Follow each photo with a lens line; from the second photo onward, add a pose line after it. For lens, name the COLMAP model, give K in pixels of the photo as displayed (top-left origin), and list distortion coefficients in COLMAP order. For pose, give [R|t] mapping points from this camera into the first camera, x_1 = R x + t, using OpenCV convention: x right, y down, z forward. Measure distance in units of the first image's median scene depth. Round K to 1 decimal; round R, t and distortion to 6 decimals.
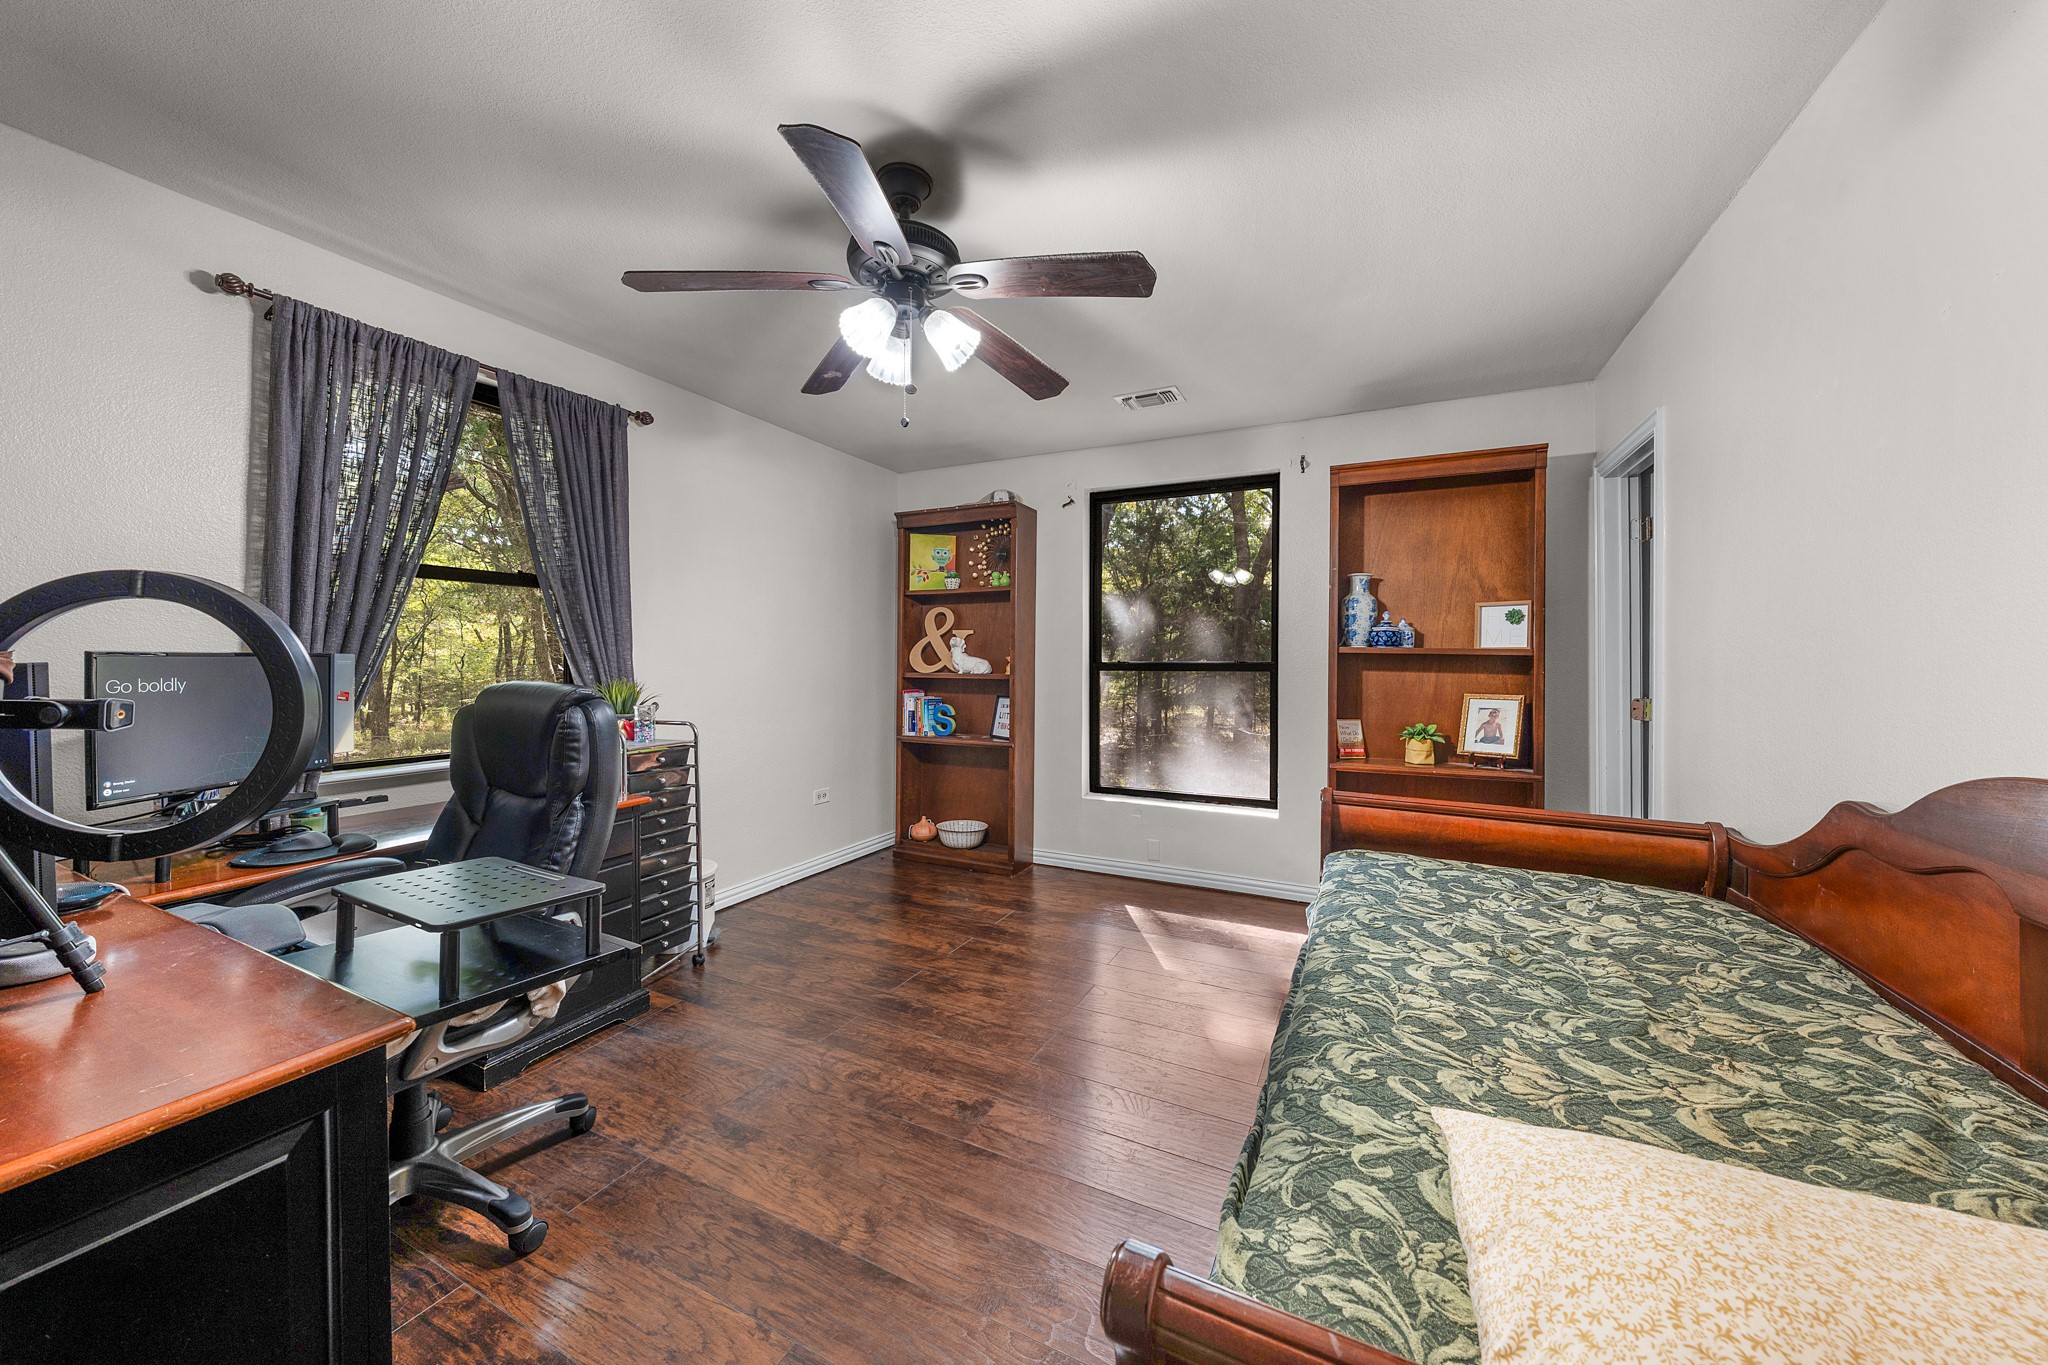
lens RADIAL K [[709.7, 0, 1021.0], [0, 709.7, 671.8], [0, 0, 1]] dist [0.002018, -0.000483]
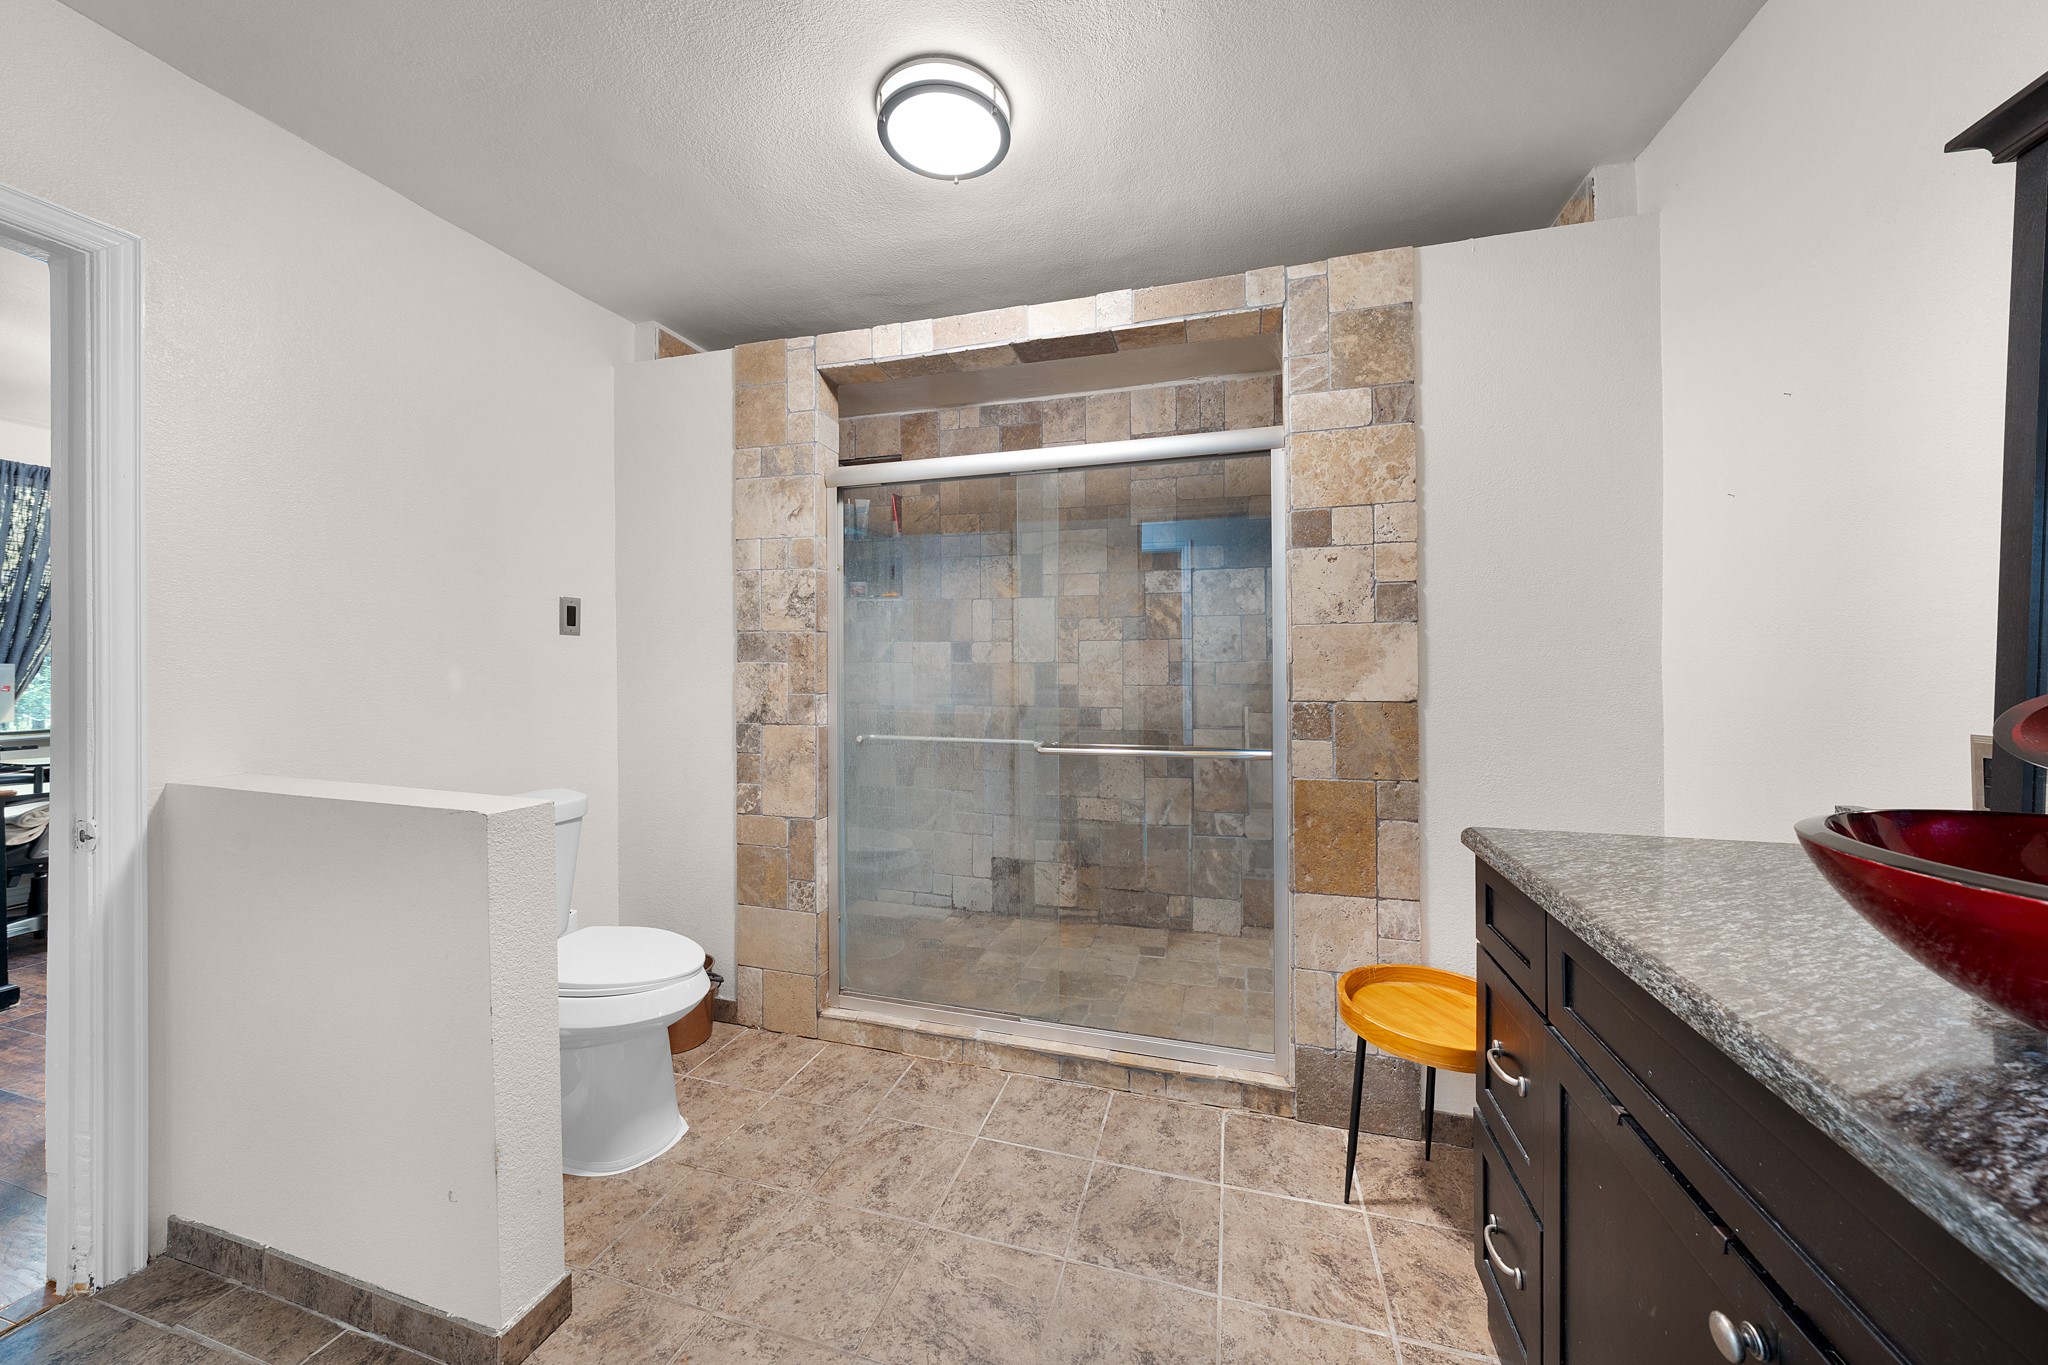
lens RADIAL K [[709.7, 0, 1027.9], [0, 709.7, 672.7], [0, 0, 1]] dist [0.002018, -0.000483]
pose [[0.983673, -0.001185, 0.179961, 1.059226], [0.001257, 0.999999, -0.000288, -0.002111], [-0.179961, 0.000510, 0.983674, -1.029461]]
